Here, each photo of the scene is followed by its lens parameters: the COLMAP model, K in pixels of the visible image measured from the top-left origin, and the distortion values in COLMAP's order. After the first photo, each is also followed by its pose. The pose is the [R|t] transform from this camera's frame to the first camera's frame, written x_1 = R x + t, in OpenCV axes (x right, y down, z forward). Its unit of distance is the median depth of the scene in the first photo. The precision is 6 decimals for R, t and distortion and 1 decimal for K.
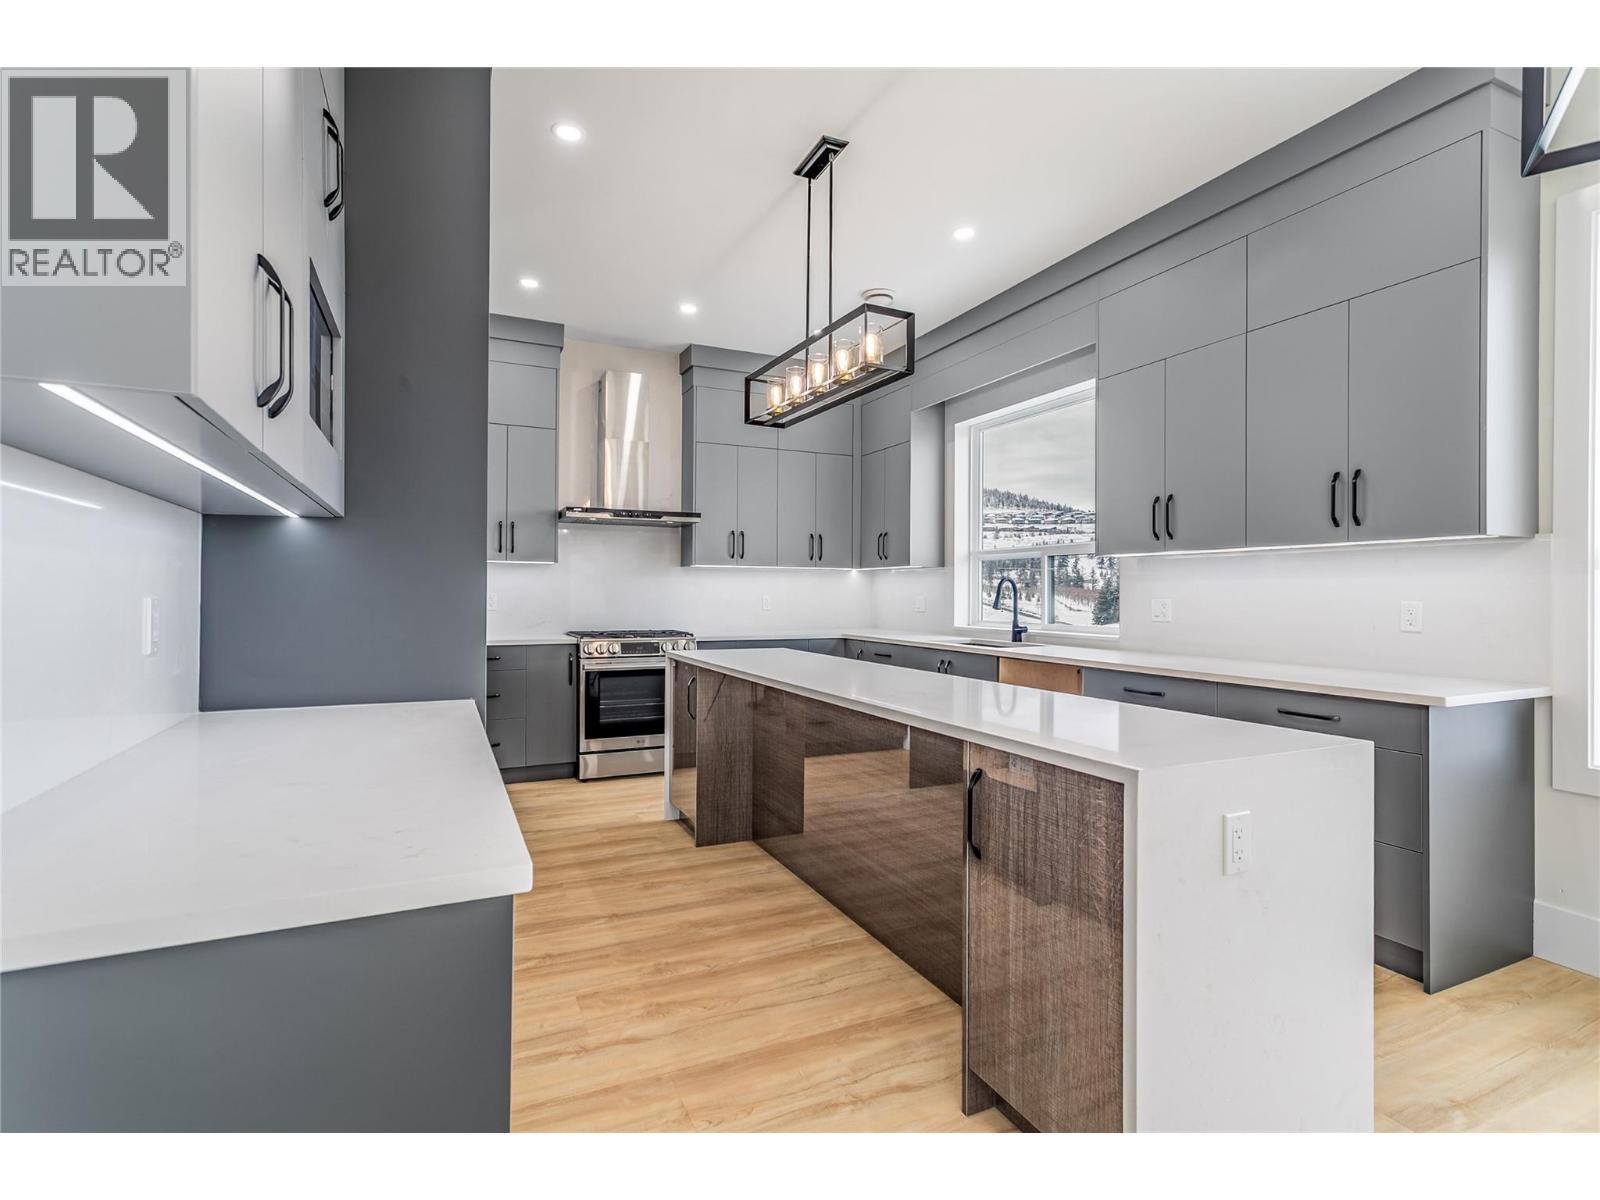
lens RADIAL K [[784.8, 0, 802.0], [0, 784.8, 595.3], [0, 0, 1]] dist [-0.001273, -0.000289]
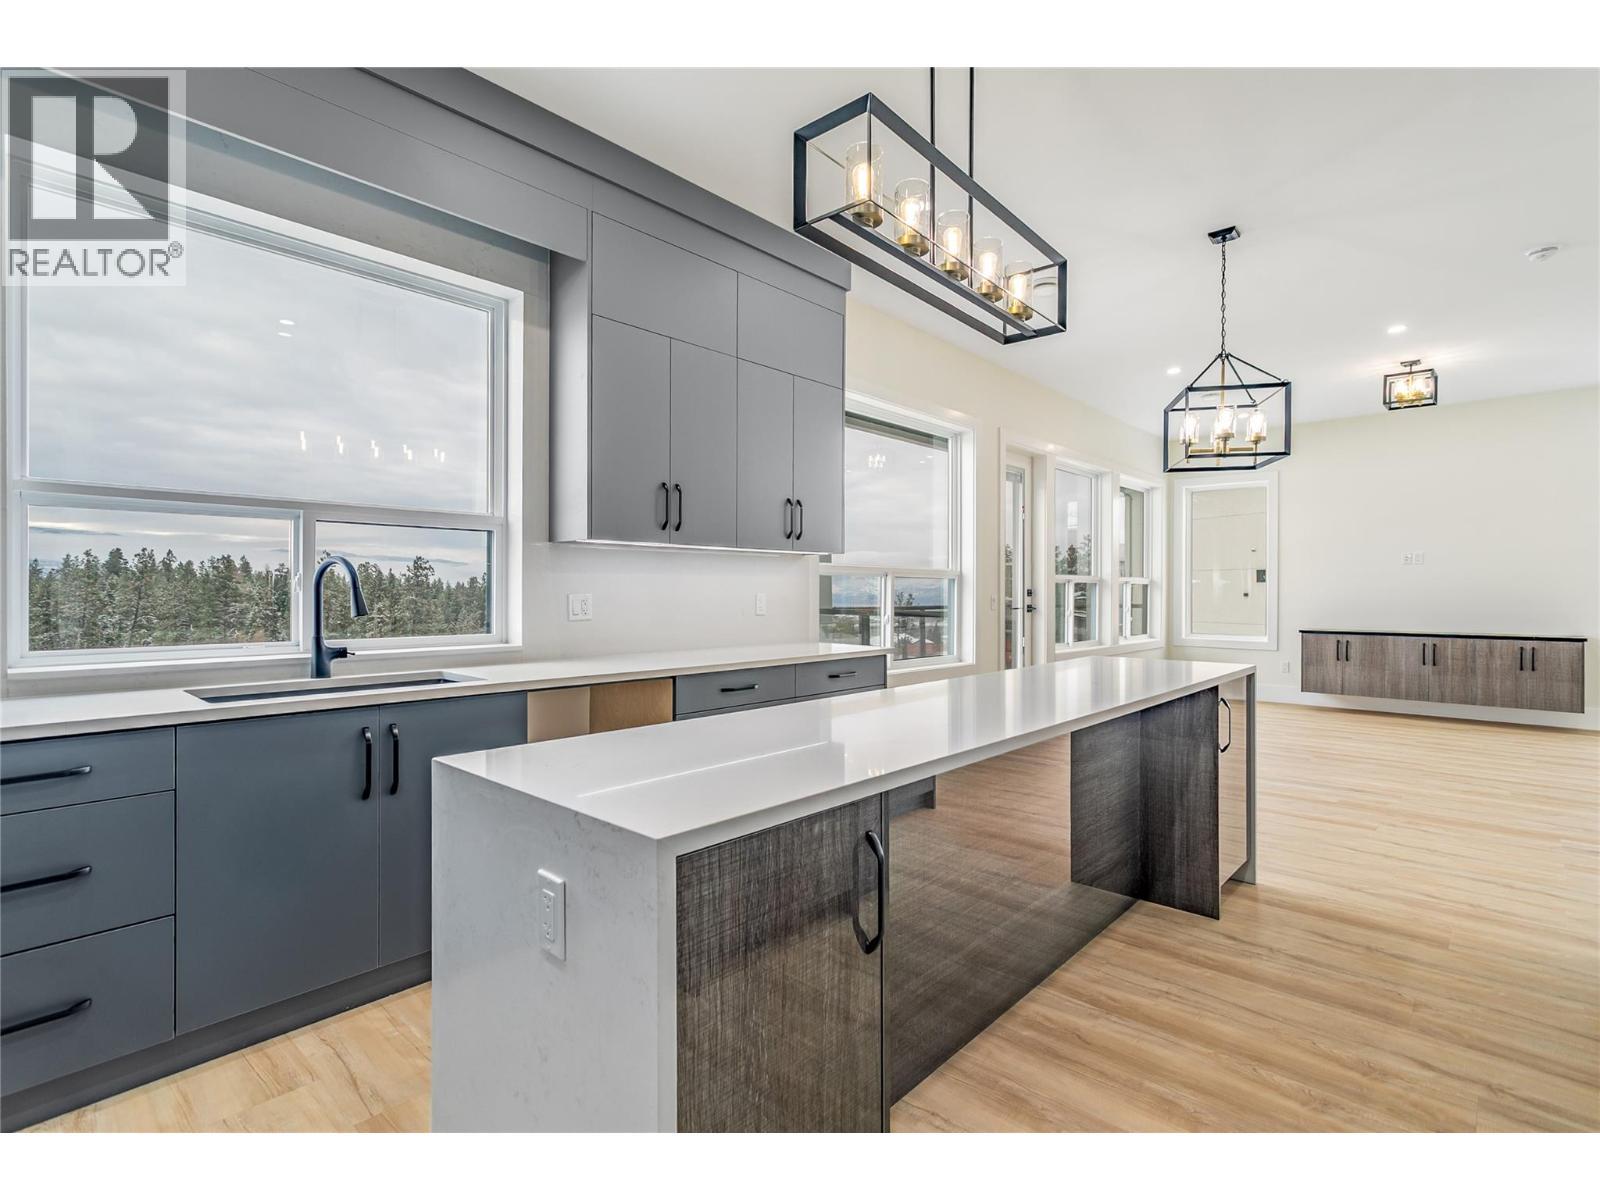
lens RADIAL K [[784.8, 0, 801.3], [0, 784.8, 597.4], [0, 0, 1]] dist [-0.001273, -0.000289]
pose [[-0.392894, -0.005611, 0.919567, -0.659307], [-0.000256, 0.999982, 0.005993, 0.002690], [-0.919584, 0.002119, -0.392889, 1.734132]]
